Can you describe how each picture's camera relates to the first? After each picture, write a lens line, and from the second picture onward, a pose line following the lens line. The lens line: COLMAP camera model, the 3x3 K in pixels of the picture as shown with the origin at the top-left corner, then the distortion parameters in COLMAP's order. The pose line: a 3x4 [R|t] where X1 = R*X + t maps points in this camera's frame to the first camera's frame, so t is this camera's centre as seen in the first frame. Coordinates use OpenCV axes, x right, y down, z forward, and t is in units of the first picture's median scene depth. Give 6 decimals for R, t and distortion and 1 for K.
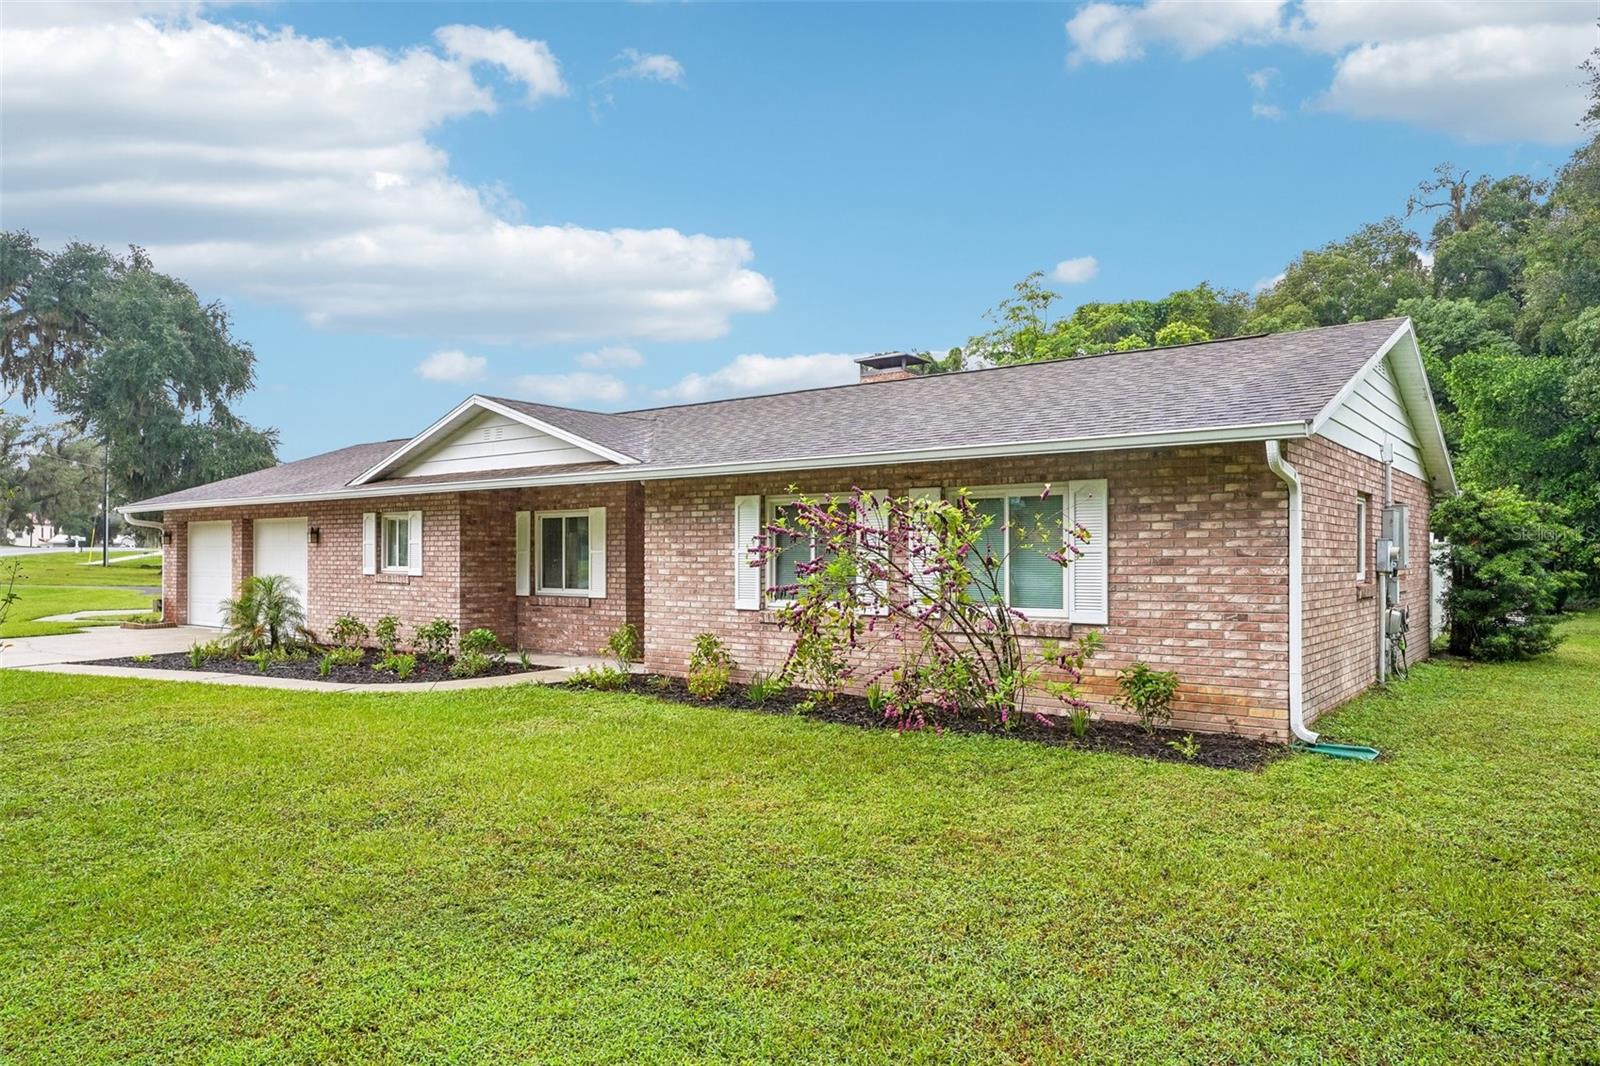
lens RADIAL K [[1033.6, 0, 796.3], [0, 1033.6, 540.8], [0, 0, 1]] dist [-0.017530, 0.024656]
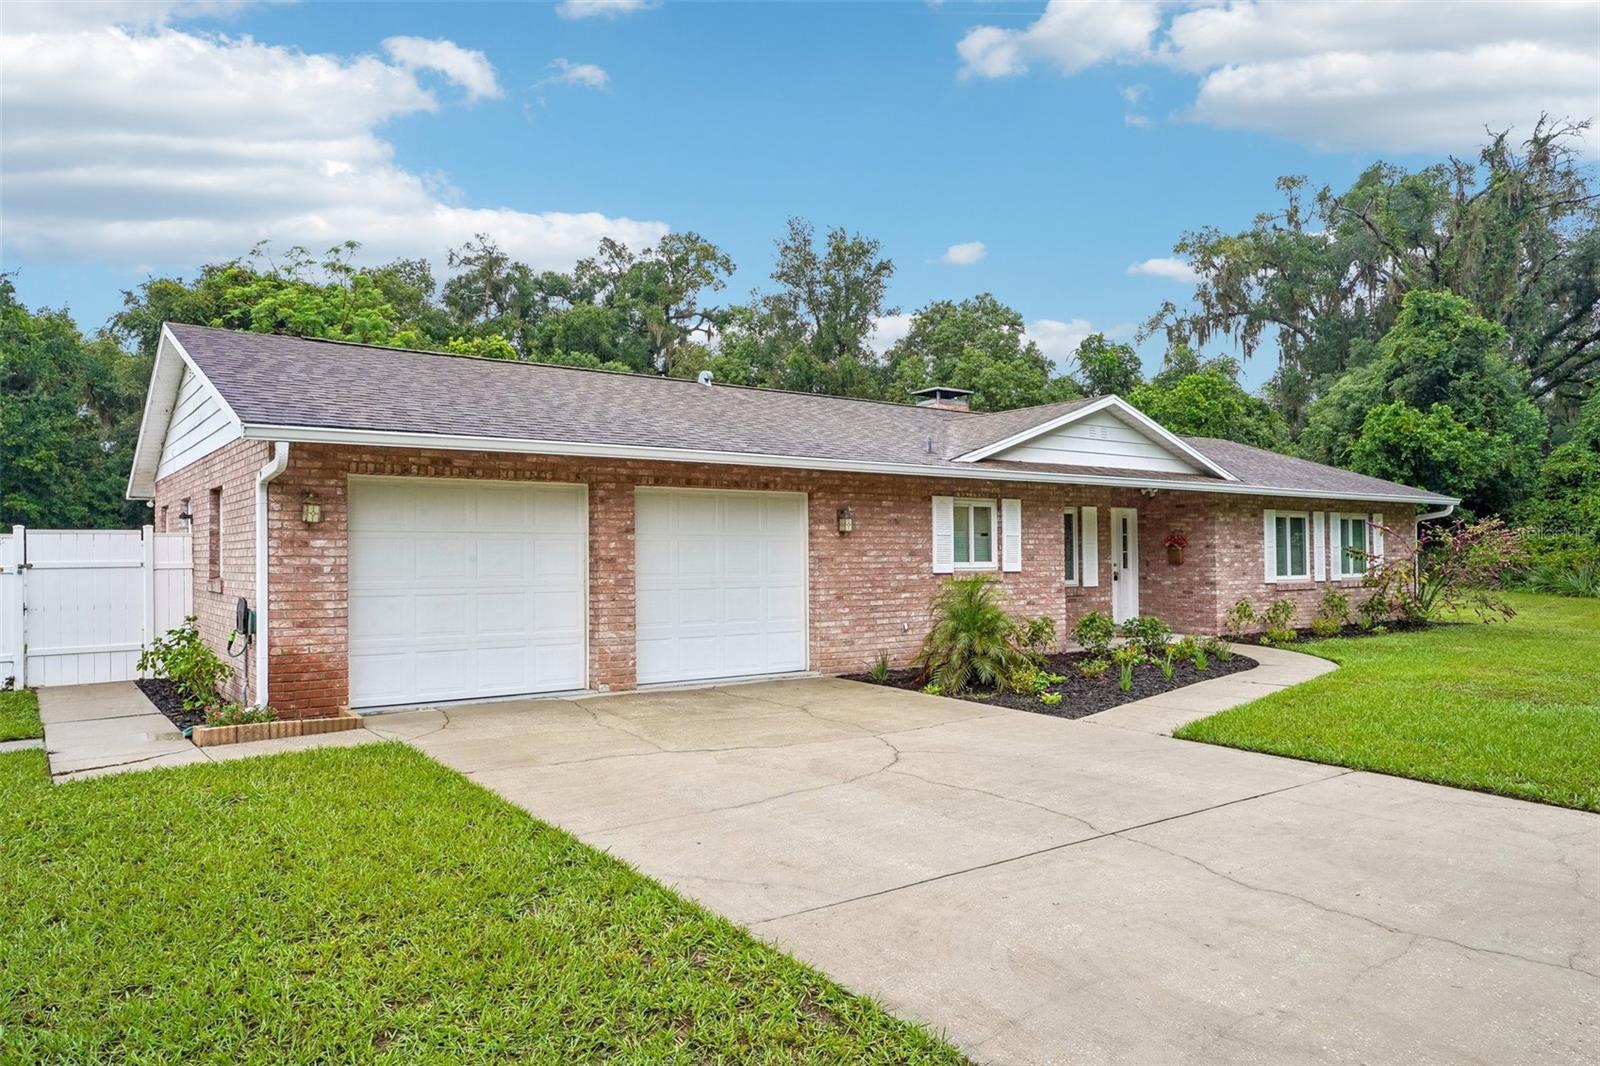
lens RADIAL K [[1033.6, 0, 799.6], [0, 1033.6, 500.3], [0, 0, 1]] dist [-0.017530, 0.024656]
pose [[0.273889, 0.047856, 0.960570, -1.380701], [-0.008651, 0.998843, -0.047296, 0.017216], [-0.961722, 0.004644, 0.273986, 1.001957]]
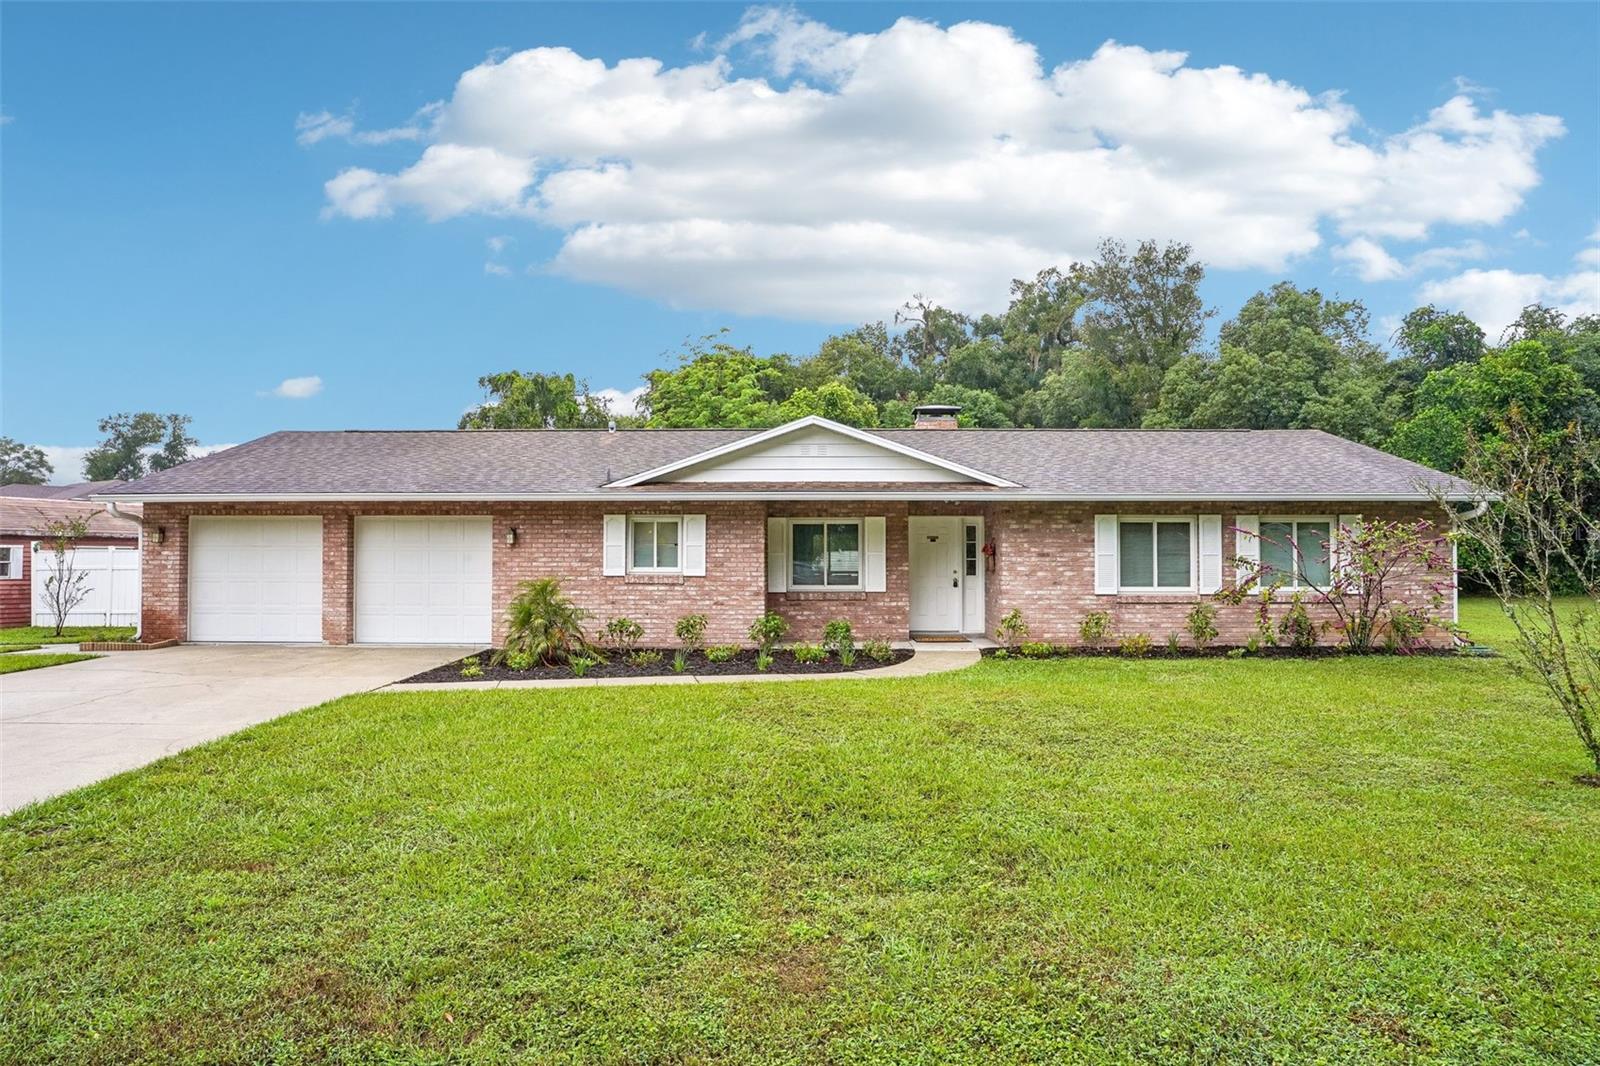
lens RADIAL K [[895.0, 0, 800.2], [0, 895.0, 537.6], [0, 0, 1]] dist [-0.035293, 0.000429]
pose [[0.798019, 0.010807, 0.602535, -0.900460], [-0.008014, 0.999941, -0.007322, 0.000115], [-0.602579, 0.001014, 0.798059, 0.216237]]
